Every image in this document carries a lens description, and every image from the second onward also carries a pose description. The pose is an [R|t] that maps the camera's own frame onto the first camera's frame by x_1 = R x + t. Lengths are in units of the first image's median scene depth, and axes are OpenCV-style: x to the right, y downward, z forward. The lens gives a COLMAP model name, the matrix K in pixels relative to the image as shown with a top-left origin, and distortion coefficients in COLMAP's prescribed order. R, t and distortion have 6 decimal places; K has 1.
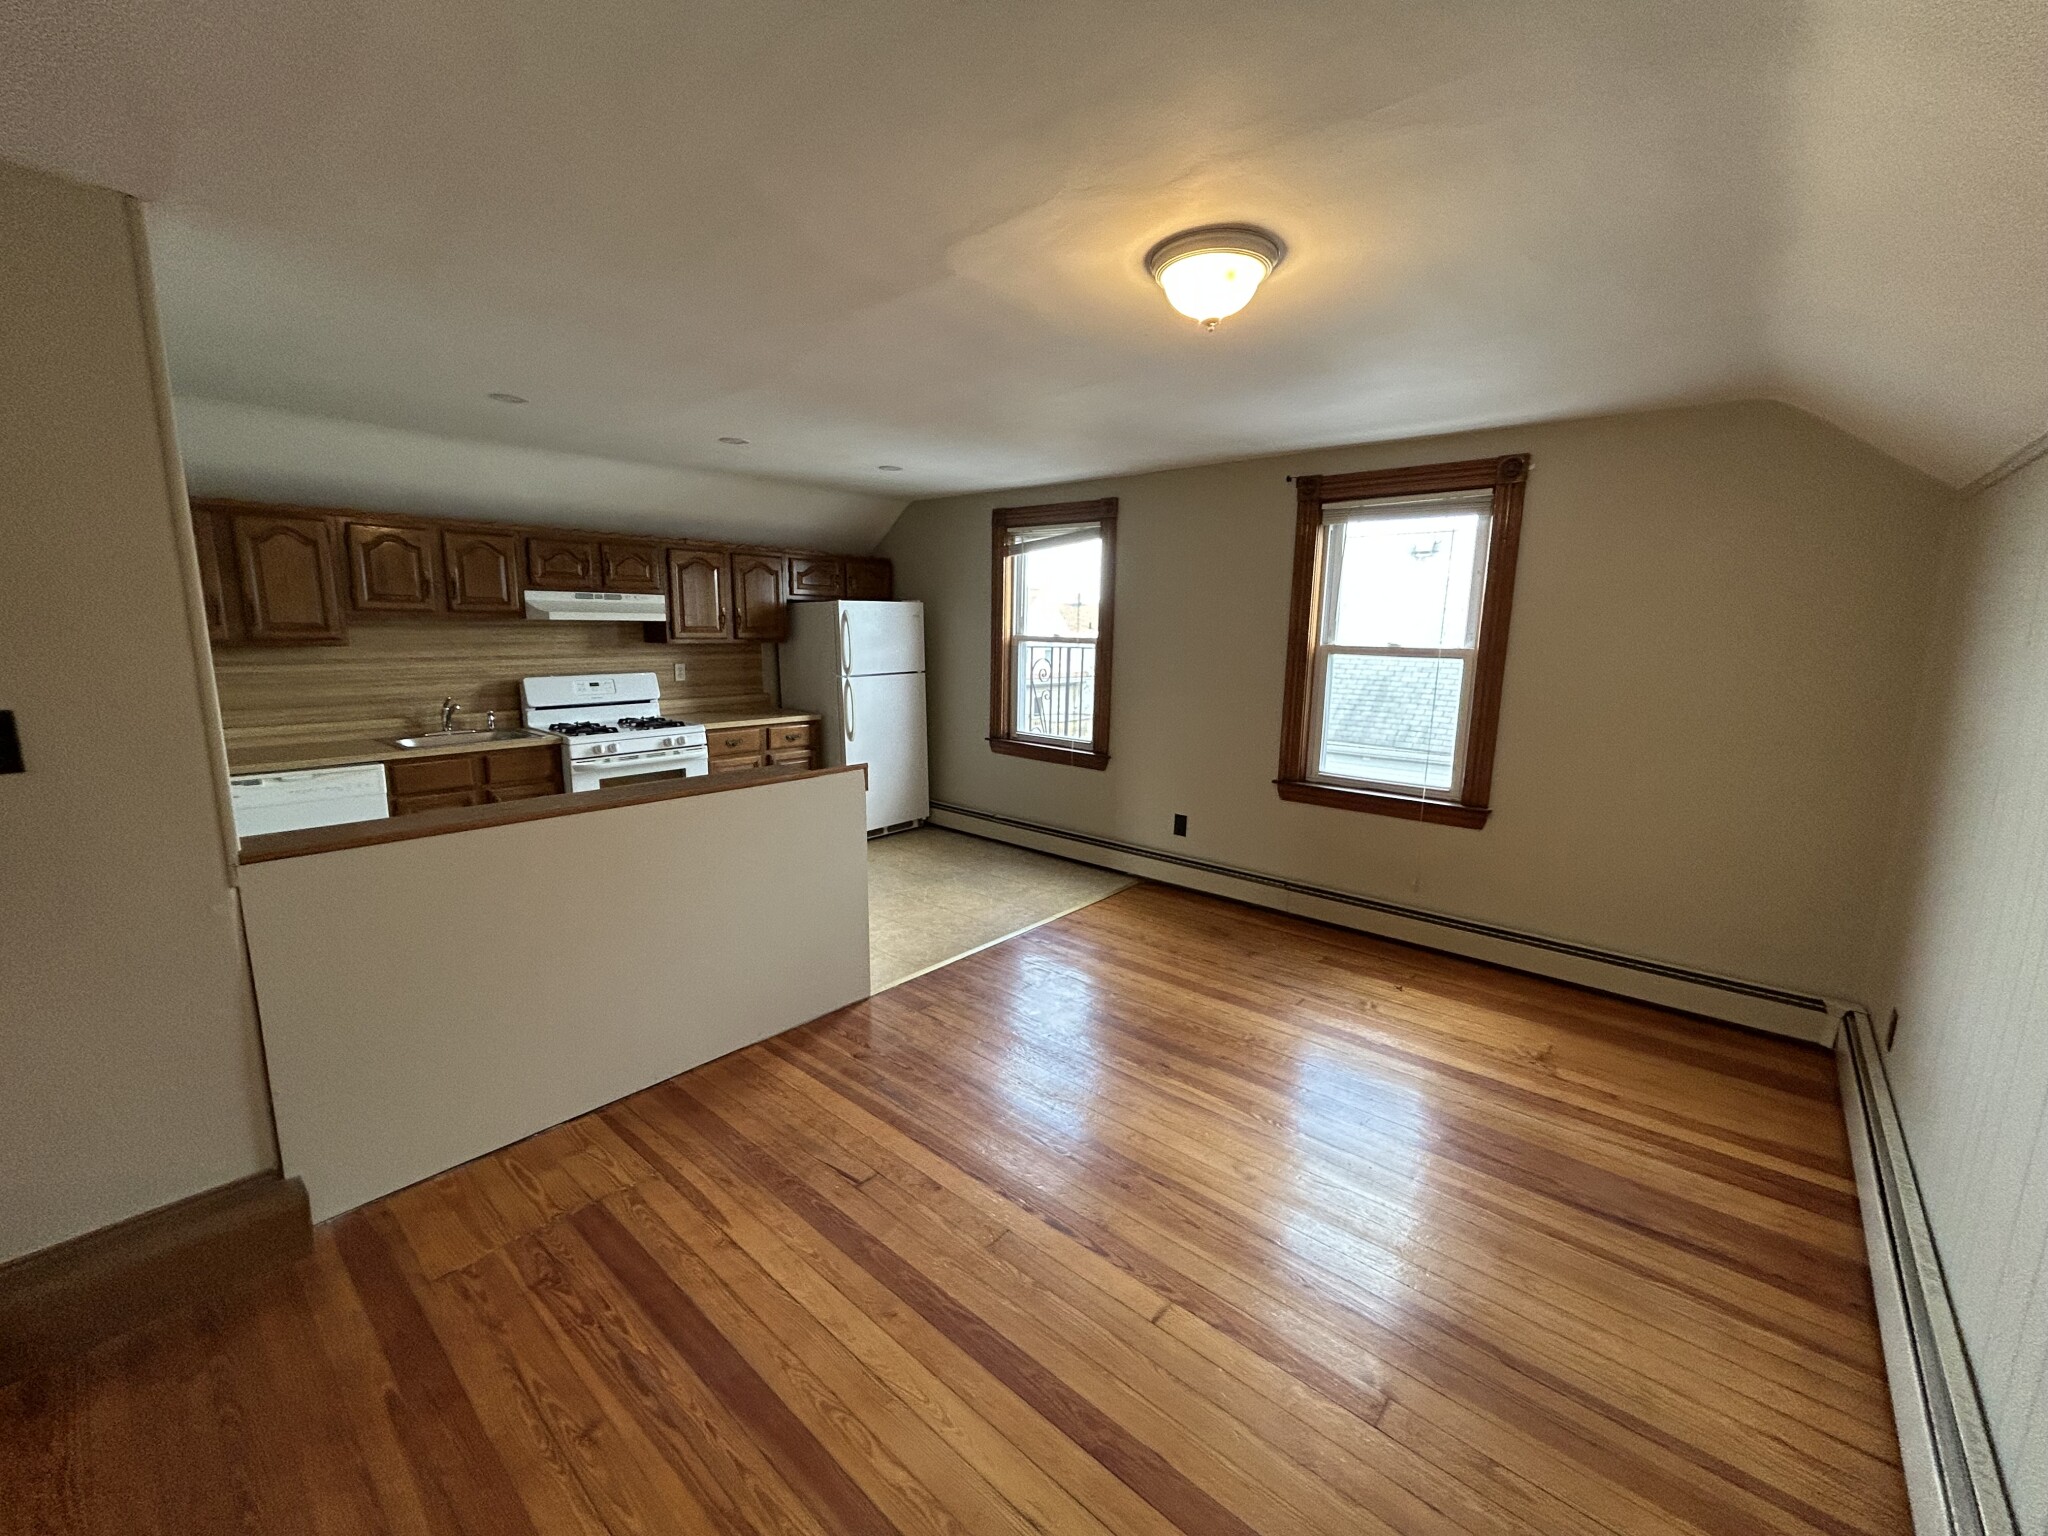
lens RADIAL K [[830.4, 0, 1025.5], [0, 830.4, 769.1], [0, 0, 1]] dist [-0.004937, 0.001986]
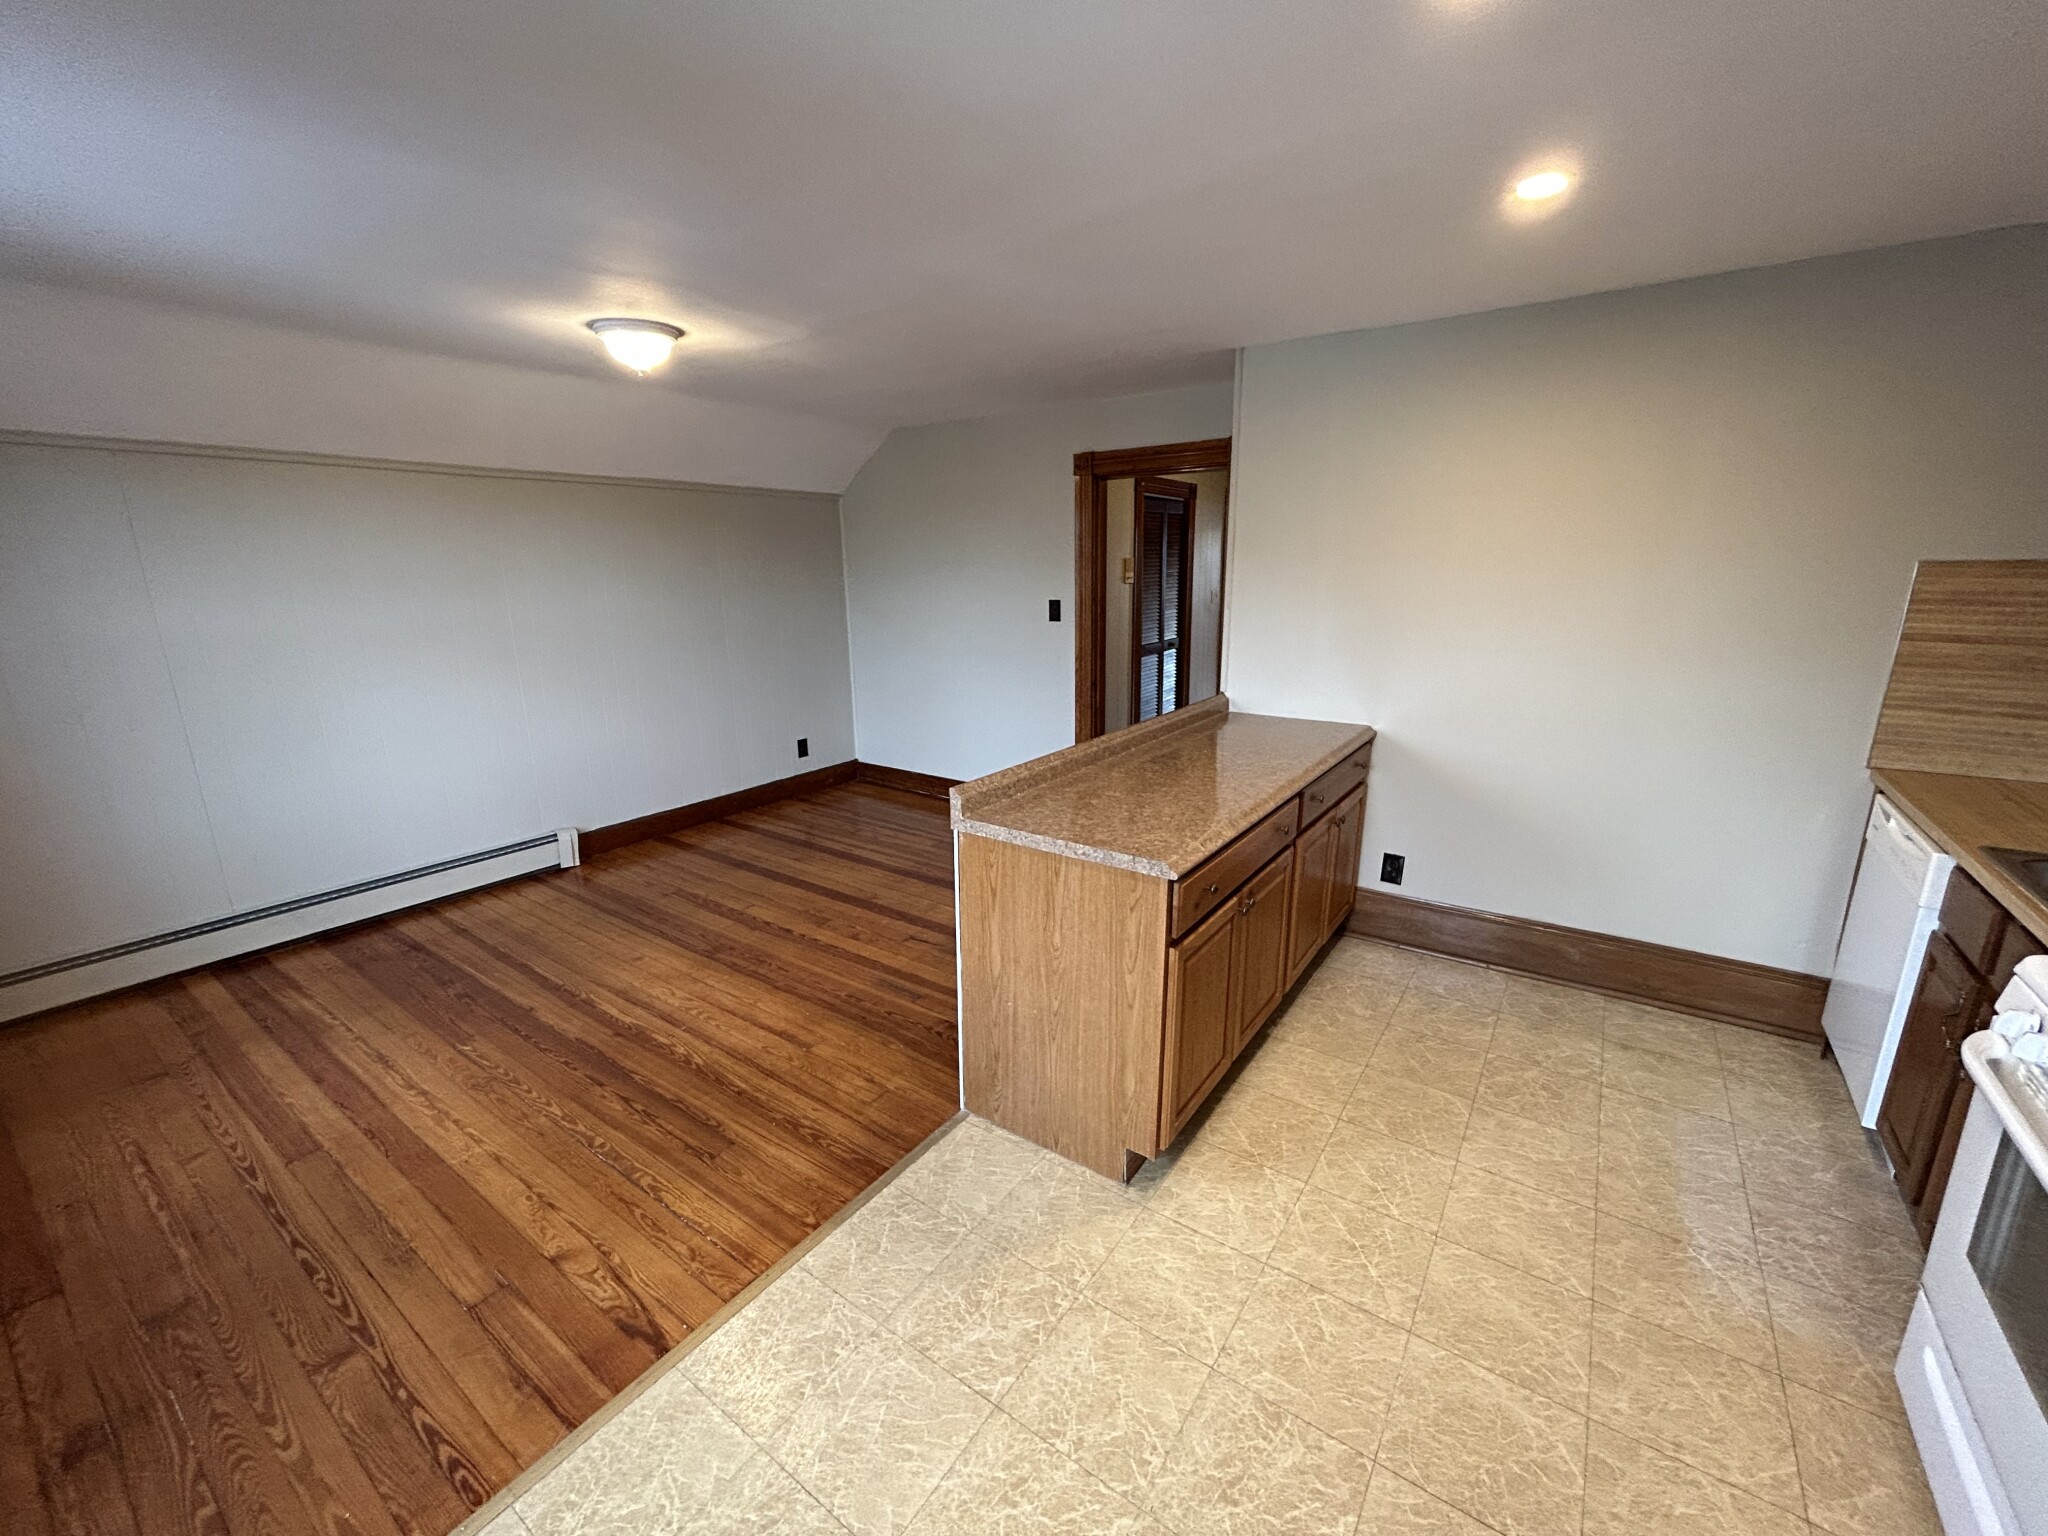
lens RADIAL K [[830.4, 0, 1021.2], [0, 830.4, 756.6], [0, 0, 1]] dist [-0.004937, 0.001986]
pose [[-0.995612, 0.020818, -0.091231, -0.142205], [-0.016926, 0.918795, 0.394372, -0.220827], [0.092033, 0.394186, -0.914411, 1.208709]]
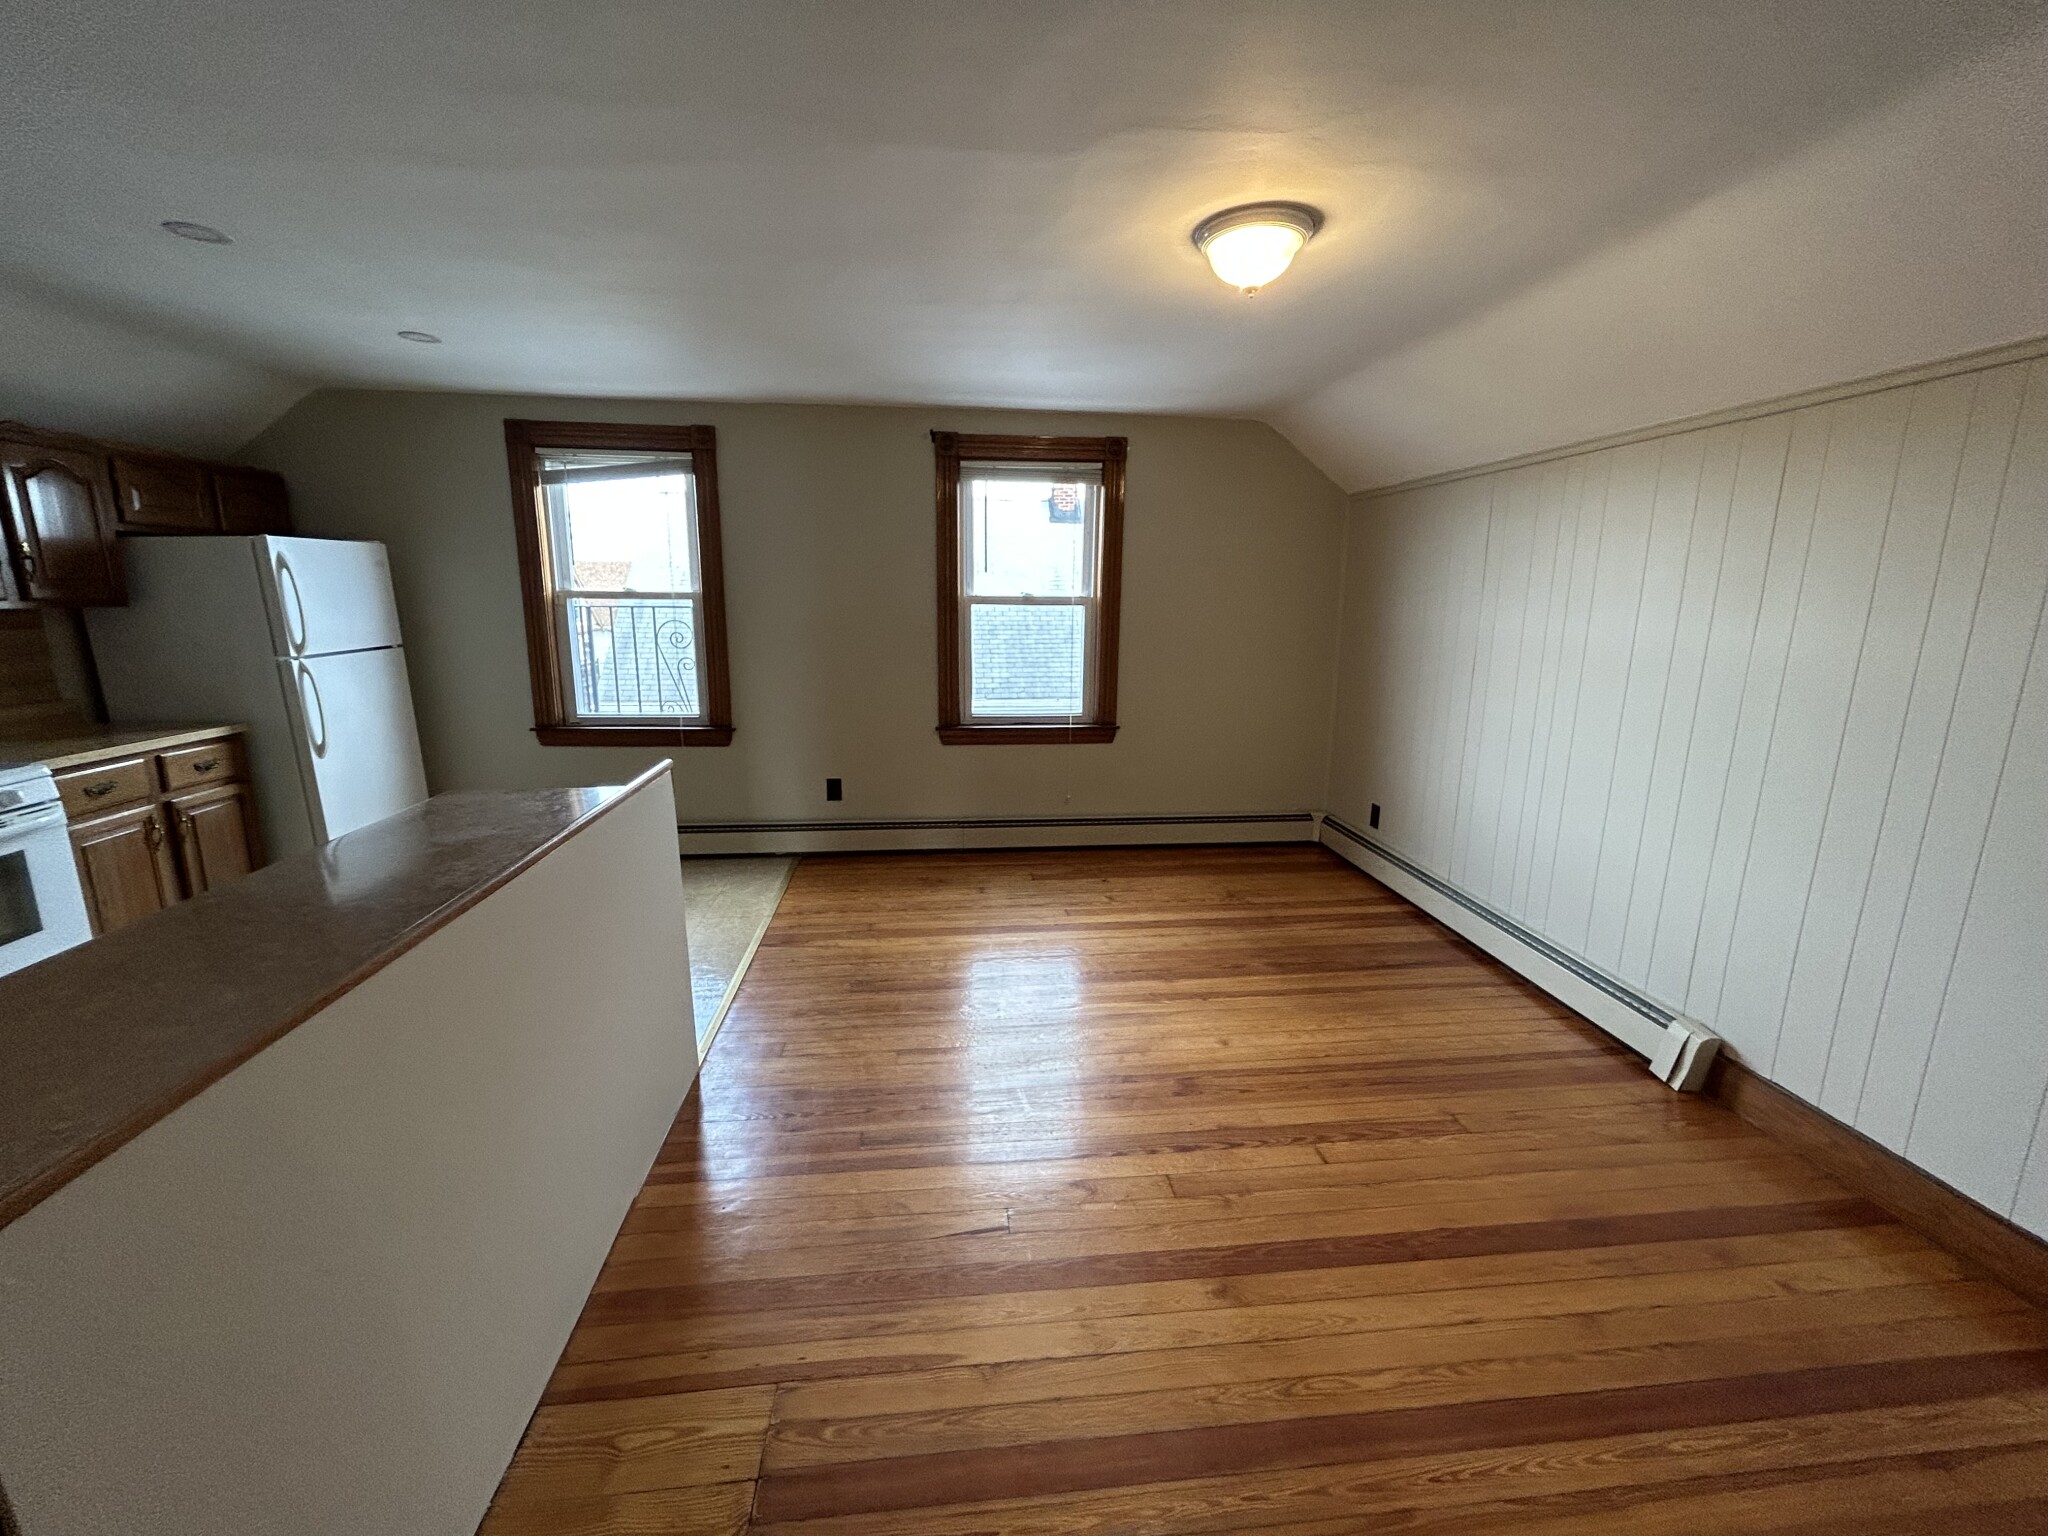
lens RADIAL K [[830.4, 0, 1026.5], [0, 830.4, 766.6], [0, 0, 1]] dist [-0.004937, 0.001986]
pose [[0.678514, -0.158280, 0.717333, -0.380036], [0.128089, 0.987044, 0.096635, -0.024449], [-0.723334, 0.026314, 0.689996, 0.204394]]
